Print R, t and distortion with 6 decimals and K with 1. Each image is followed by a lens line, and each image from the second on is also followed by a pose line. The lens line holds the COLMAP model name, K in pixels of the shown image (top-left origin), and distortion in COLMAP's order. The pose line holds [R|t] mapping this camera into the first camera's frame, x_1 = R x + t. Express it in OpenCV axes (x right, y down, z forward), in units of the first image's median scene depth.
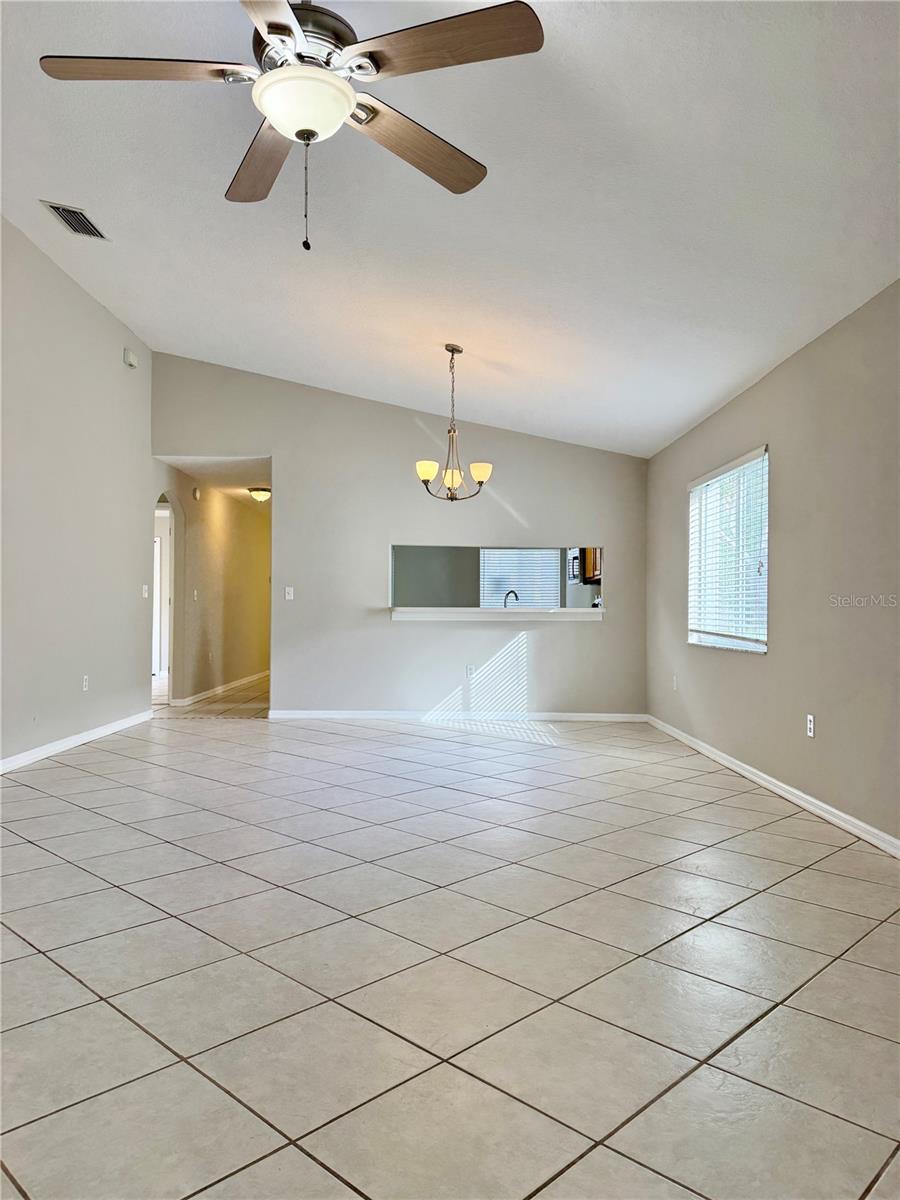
lens RADIAL K [[849.9, 0, 452.7], [0, 849.9, 603.7], [0, 0, 1]] dist [0.087631, -0.097230]
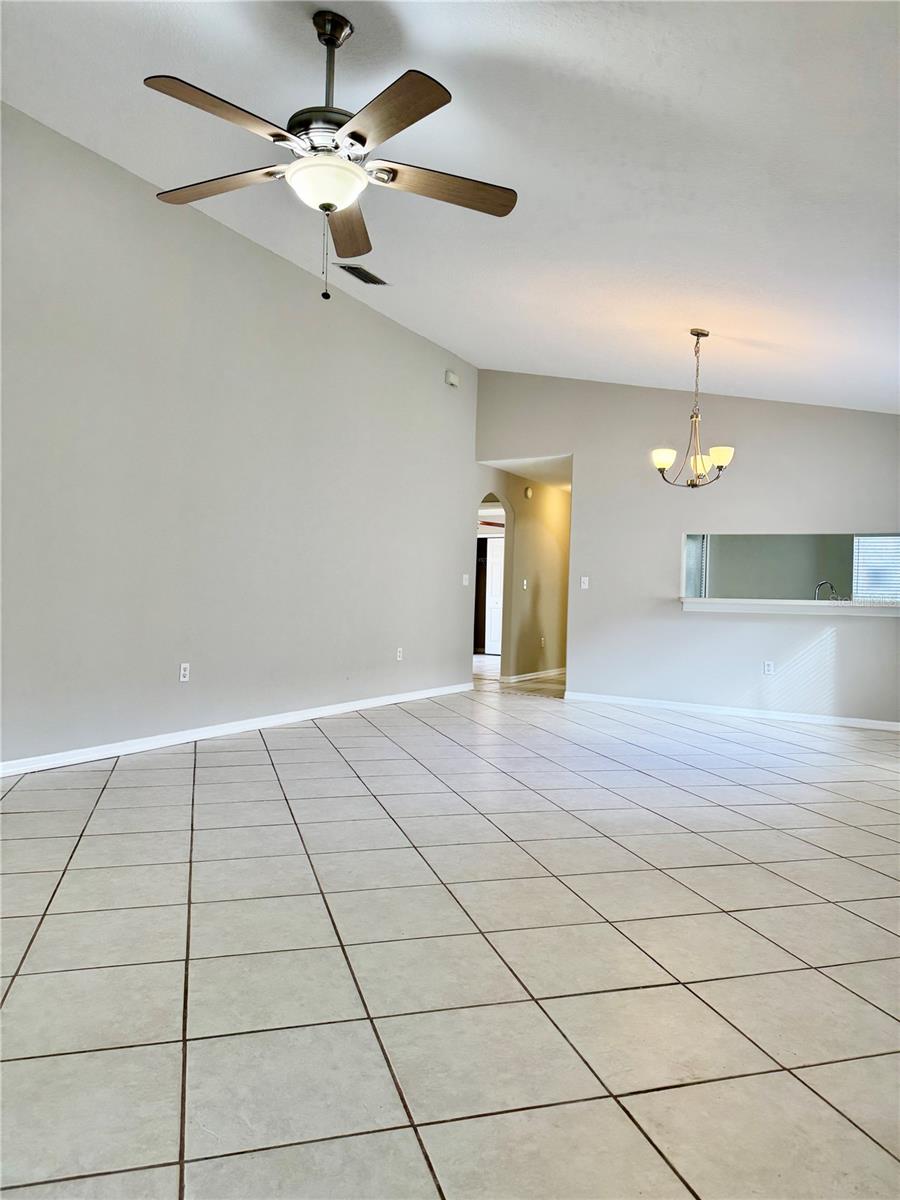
lens RADIAL K [[849.9, 0, 447.9], [0, 849.9, 602.3], [0, 0, 1]] dist [0.087631, -0.097230]
pose [[0.865675, 0.019049, -0.500244, 0.200474], [-0.016544, 0.999819, 0.009443, 0.005483], [0.500333, 0.000102, 0.865833, 0.000901]]
